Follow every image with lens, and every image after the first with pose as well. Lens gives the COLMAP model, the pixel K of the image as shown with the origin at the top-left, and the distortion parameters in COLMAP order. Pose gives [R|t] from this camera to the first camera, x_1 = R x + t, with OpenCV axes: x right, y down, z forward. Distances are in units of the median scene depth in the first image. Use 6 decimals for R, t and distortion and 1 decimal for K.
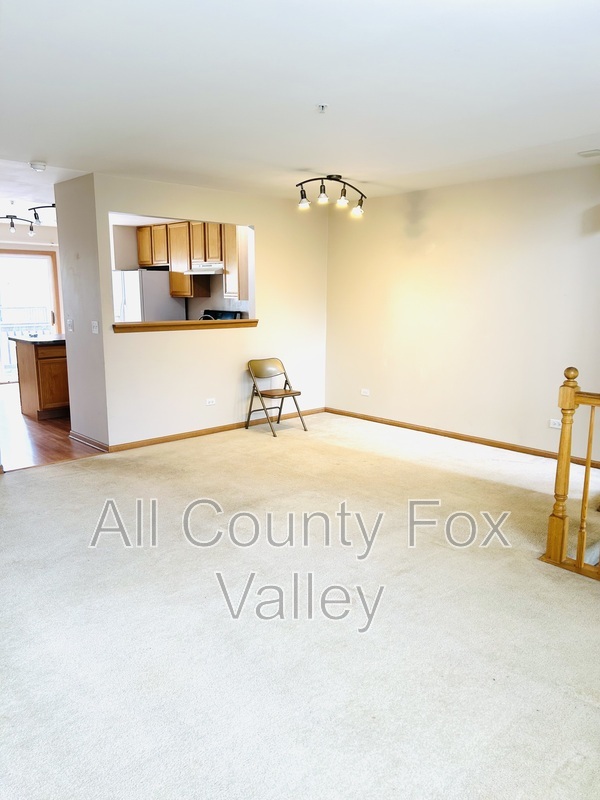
lens RADIAL K [[599.6, 0, 295.0], [0, 599.6, 403.6], [0, 0, 1]] dist [0.015865, -0.004638]
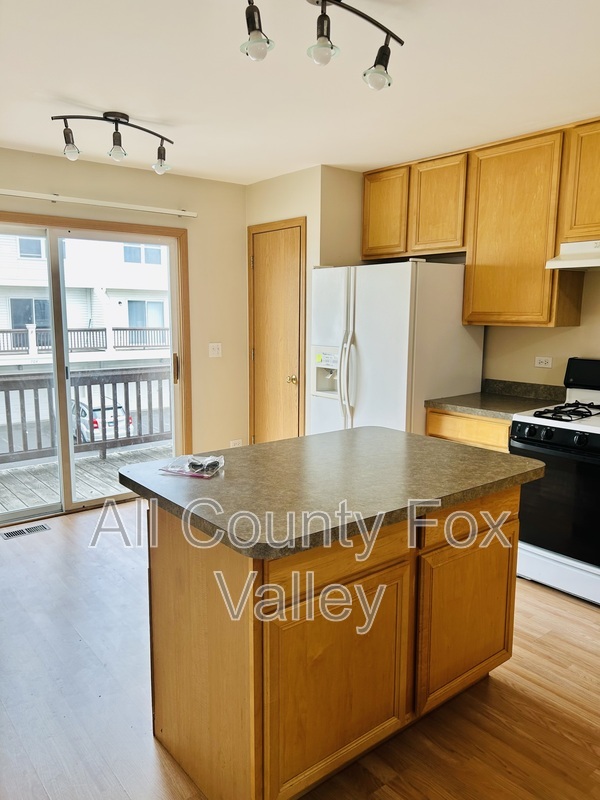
lens RADIAL K [[599.6, 0, 295.8], [0, 599.6, 403.0], [0, 0, 1]] dist [0.015865, -0.004638]
pose [[0.997380, 0.010752, -0.071537, -0.296872], [-0.013039, 0.999416, -0.031579, -0.108139], [0.071155, 0.032429, 0.996938, 0.573636]]
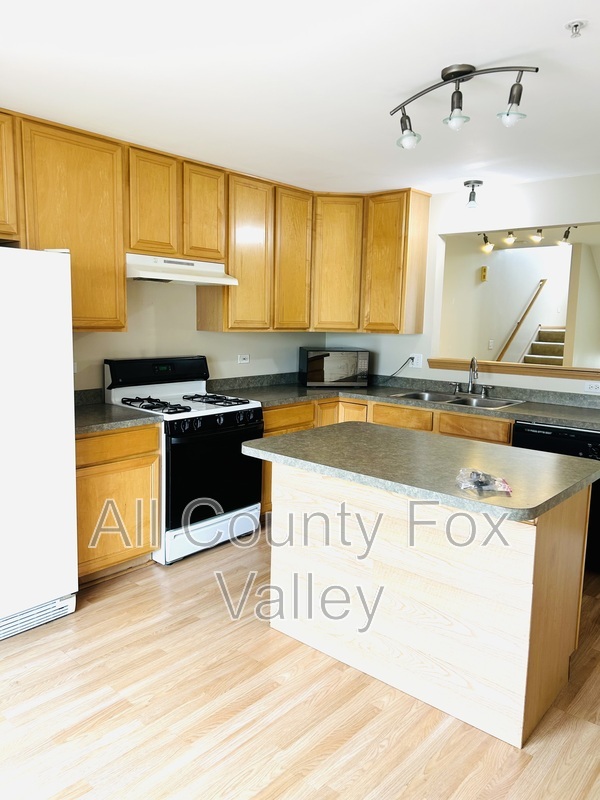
lens RADIAL K [[599.6, 0, 294.8], [0, 599.6, 396.6], [0, 0, 1]] dist [0.015865, -0.004638]
pose [[-0.106475, -0.139123, 0.984534, -0.567909], [0.162674, 0.974384, 0.155281, -0.170466], [-0.980918, 0.176692, -0.081116, 0.885489]]
